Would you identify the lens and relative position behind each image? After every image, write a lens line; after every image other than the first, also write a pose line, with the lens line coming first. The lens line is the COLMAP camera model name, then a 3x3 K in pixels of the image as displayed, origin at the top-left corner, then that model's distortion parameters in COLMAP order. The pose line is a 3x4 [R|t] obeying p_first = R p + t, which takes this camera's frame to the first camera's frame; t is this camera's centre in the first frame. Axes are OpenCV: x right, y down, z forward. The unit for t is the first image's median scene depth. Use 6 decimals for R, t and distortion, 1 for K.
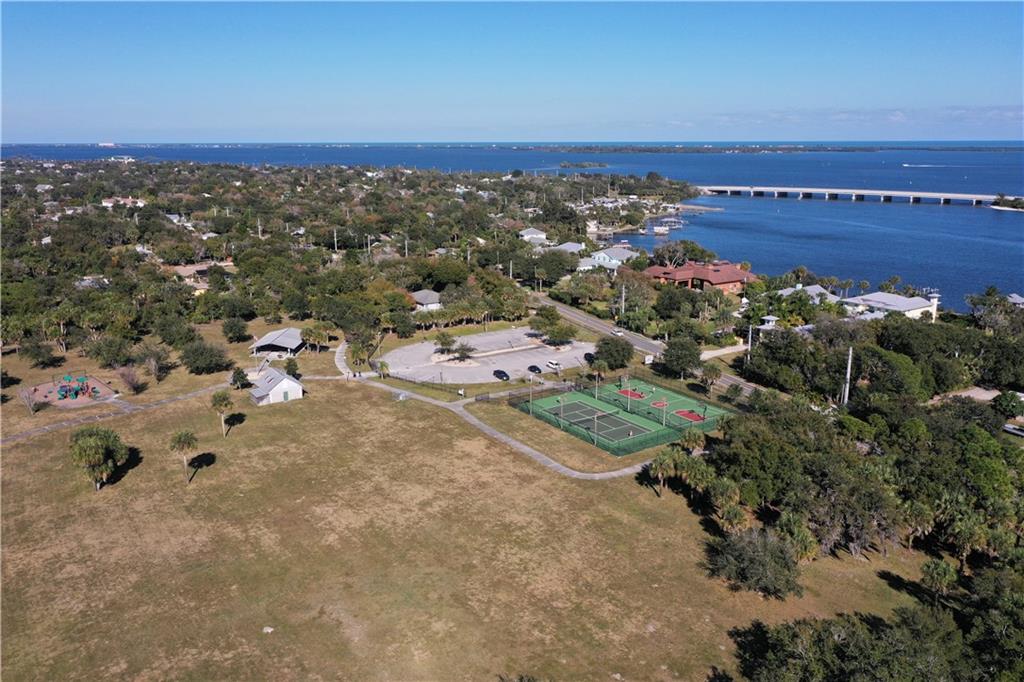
lens RADIAL K [[823.2, 0, 512.7], [0, 823.2, 336.2], [0, 0, 1]] dist [-0.004267, 0.008531]
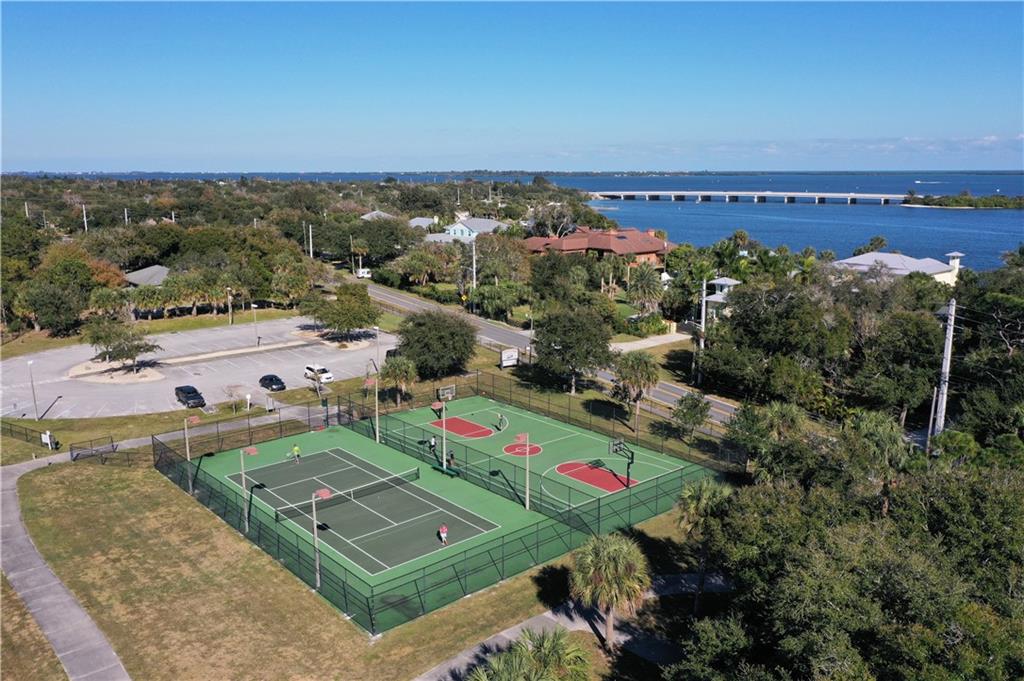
lens RADIAL K [[823.2, 0, 512.9], [0, 823.2, 343.6], [0, 0, 1]] dist [-0.004267, 0.008531]
pose [[0.991818, -0.025888, 0.125006, 0.106552], [0.029522, 0.999191, -0.027309, 0.034548], [-0.124198, 0.030776, 0.991780, 0.503814]]
